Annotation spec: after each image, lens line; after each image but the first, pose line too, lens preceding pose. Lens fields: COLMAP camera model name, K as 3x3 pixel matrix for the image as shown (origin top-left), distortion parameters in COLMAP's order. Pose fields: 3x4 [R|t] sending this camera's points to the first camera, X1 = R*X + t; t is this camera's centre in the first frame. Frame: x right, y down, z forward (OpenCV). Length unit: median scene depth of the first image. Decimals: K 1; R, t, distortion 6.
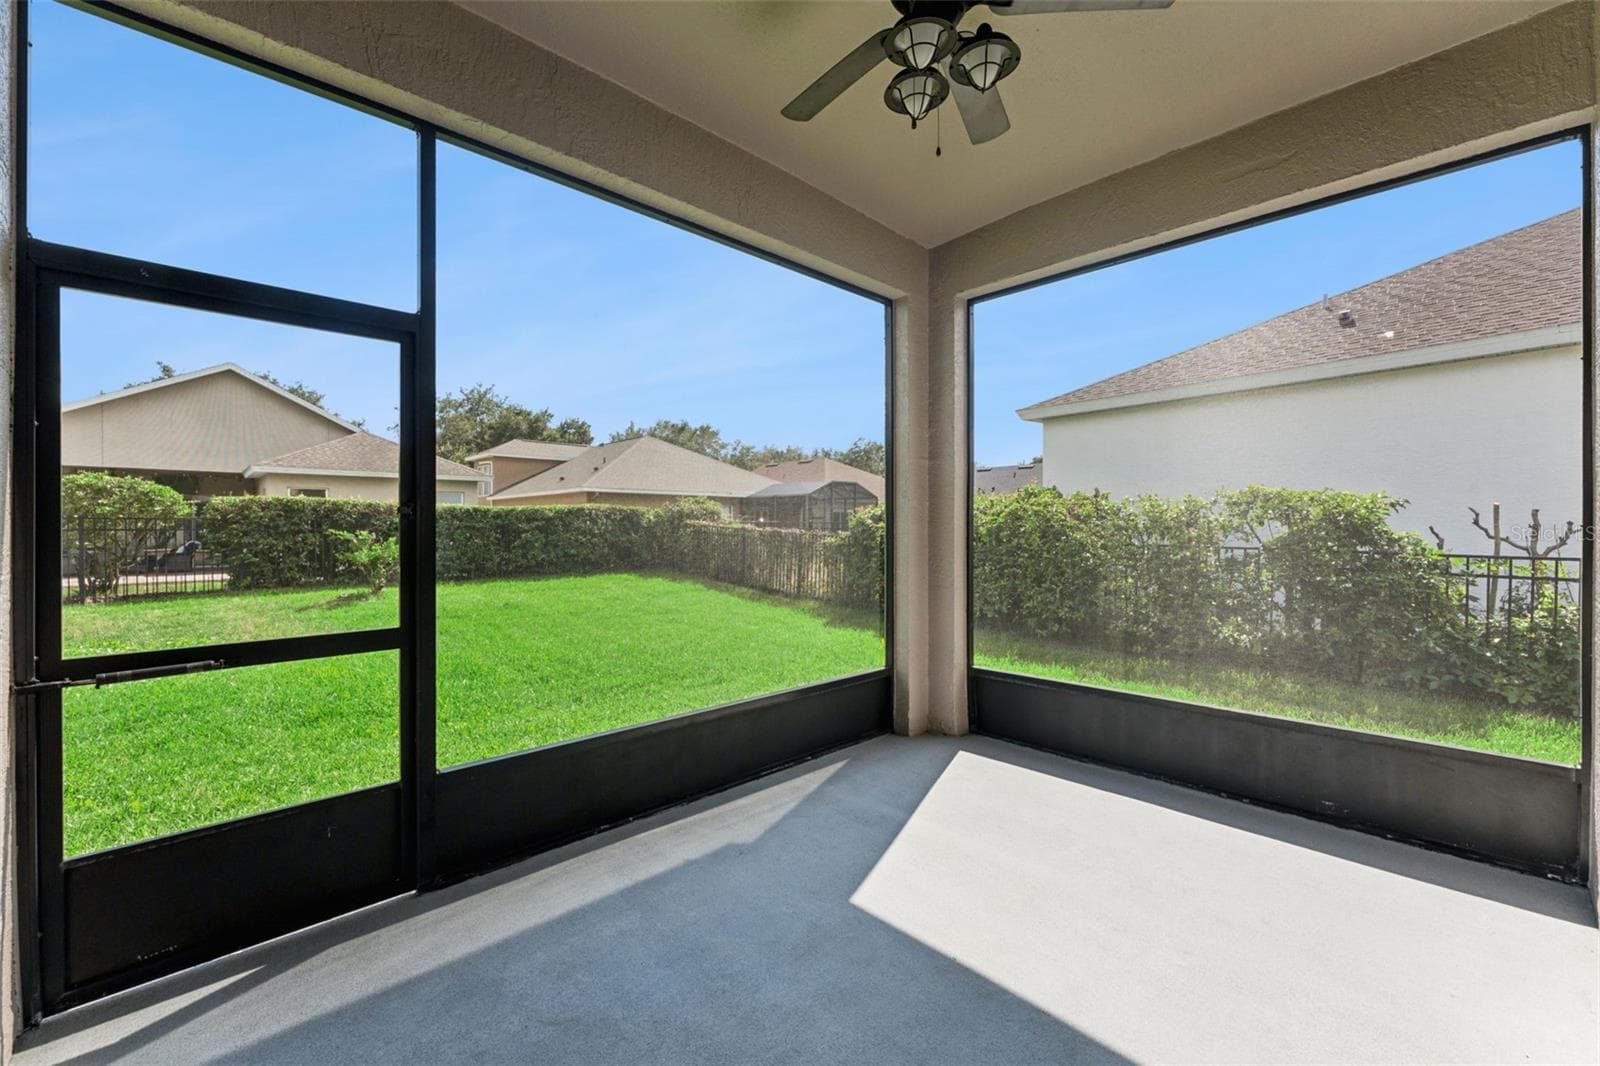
lens RADIAL K [[639.3, 0, 801.0], [0, 639.3, 528.2], [0, 0, 1]] dist [-0.012461, -0.000143]
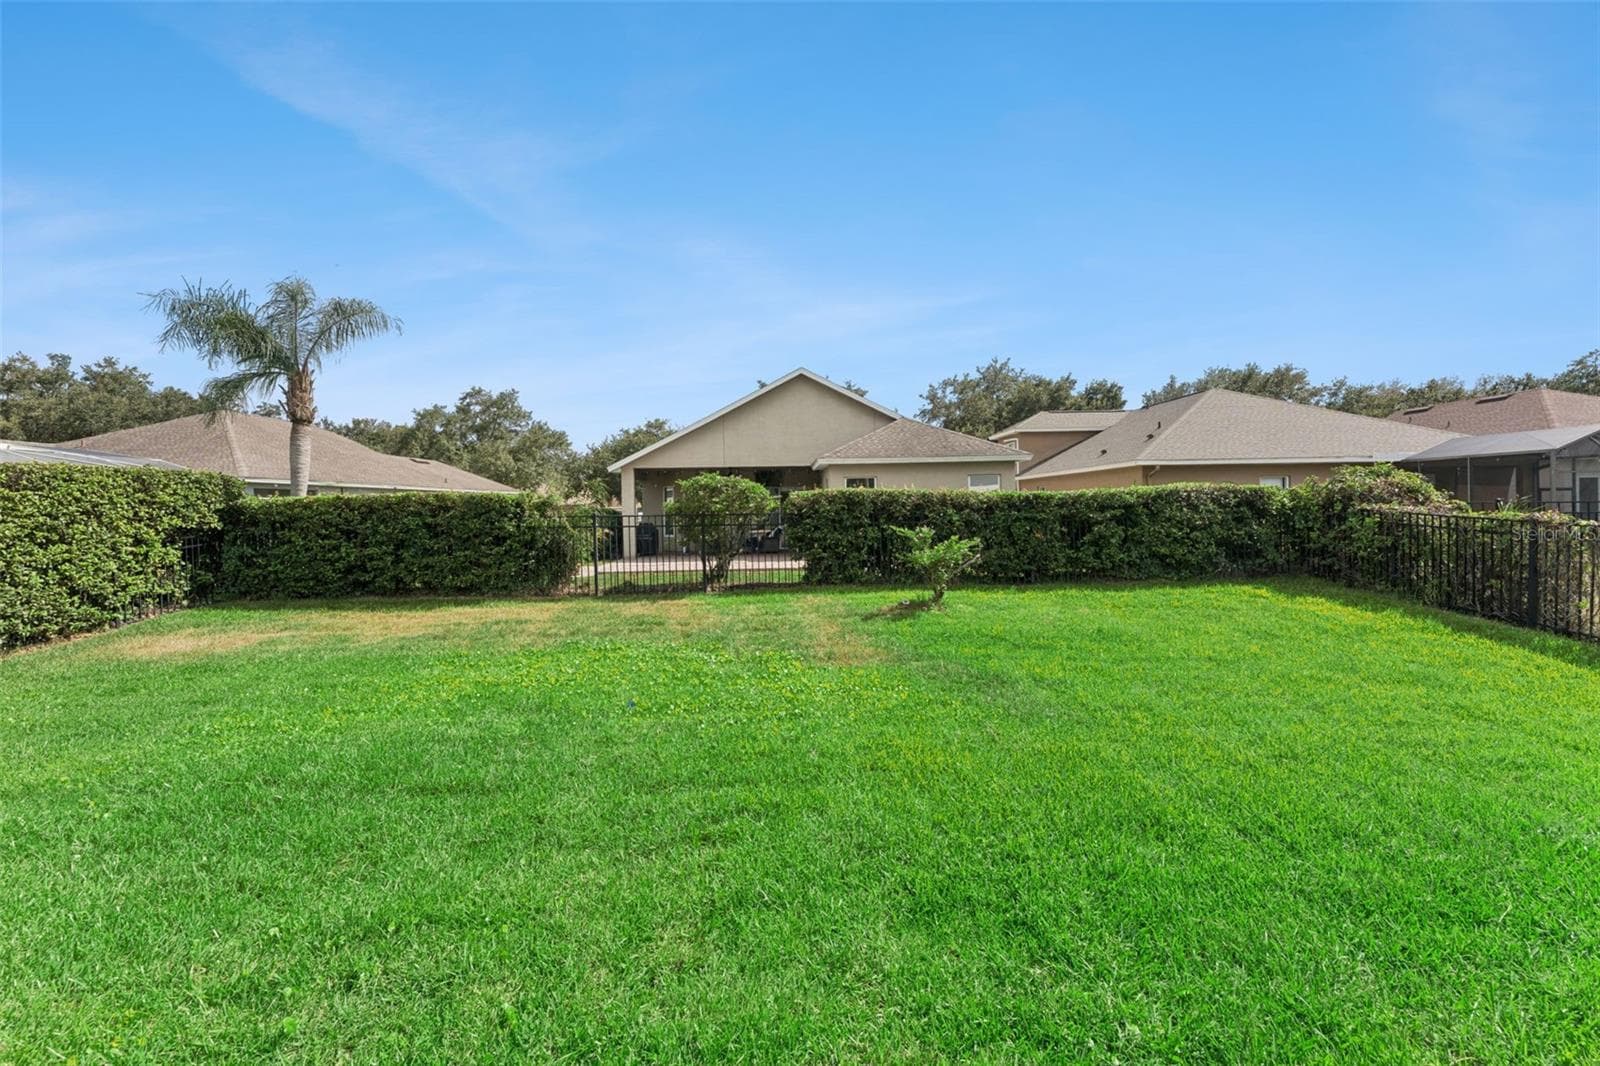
lens RADIAL K [[639.3, 0, 785.1], [0, 639.3, 527.4], [0, 0, 1]] dist [-0.012461, -0.000143]
pose [[0.725012, 0.009708, -0.688667, -0.209282], [0.015235, 0.999430, 0.030128, -0.021453], [0.688567, -0.032335, 0.724451, 0.226217]]
